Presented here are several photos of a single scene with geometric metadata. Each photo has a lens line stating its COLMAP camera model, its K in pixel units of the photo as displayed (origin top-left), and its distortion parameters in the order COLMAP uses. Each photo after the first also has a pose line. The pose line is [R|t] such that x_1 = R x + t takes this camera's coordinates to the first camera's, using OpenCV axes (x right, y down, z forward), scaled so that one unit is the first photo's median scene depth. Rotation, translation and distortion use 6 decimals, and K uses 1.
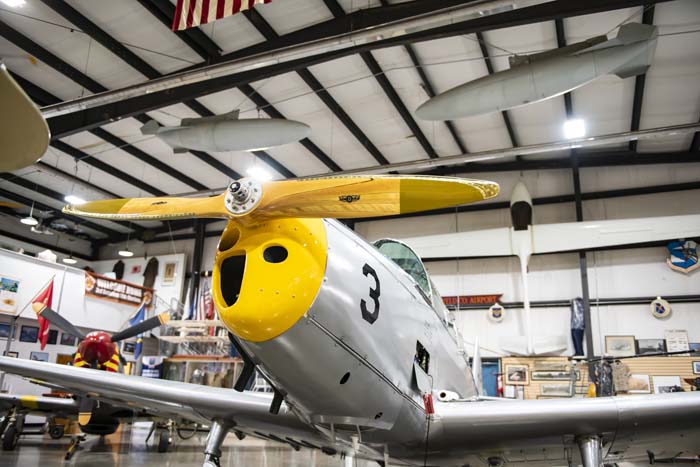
lens RADIAL K [[554.0, 0, 350.0], [0, 554.0, 233.5], [0, 0, 1]] dist [-0.028096, -0.000133]
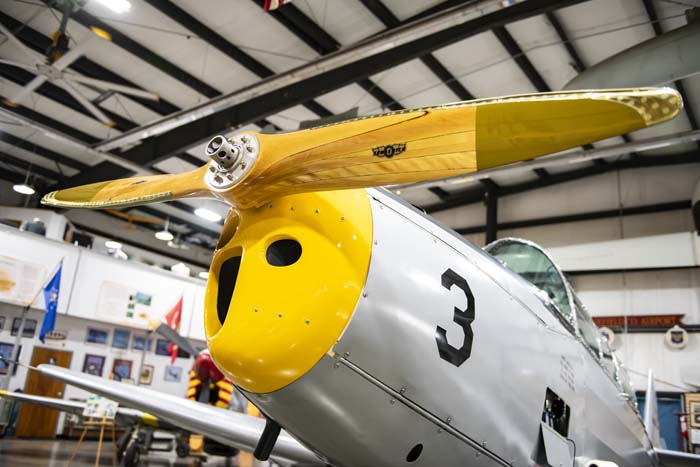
lens RADIAL K [[578.9, 0, 354.3], [0, 578.9, 233.3], [0, 0, 1]] dist [-0.010482, -0.009858]
pose [[0.969547, -0.019078, -0.244161, 0.019168], [0.013504, 0.999609, -0.024482, 0.006329], [0.244533, 0.020439, 0.969426, 0.074687]]
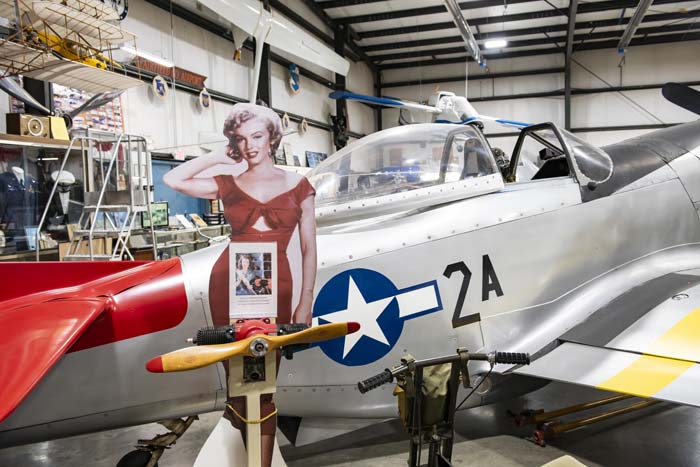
lens RADIAL K [[578.9, 0, 354.3], [0, 578.9, 233.3], [0, 0, 1]] dist [-0.010482, -0.009858]
pose [[-0.073928, -0.097470, 0.992489, -0.751362], [-0.279240, 0.957425, 0.073226, 0.269355], [-0.957371, -0.271730, -0.097998, 1.097296]]
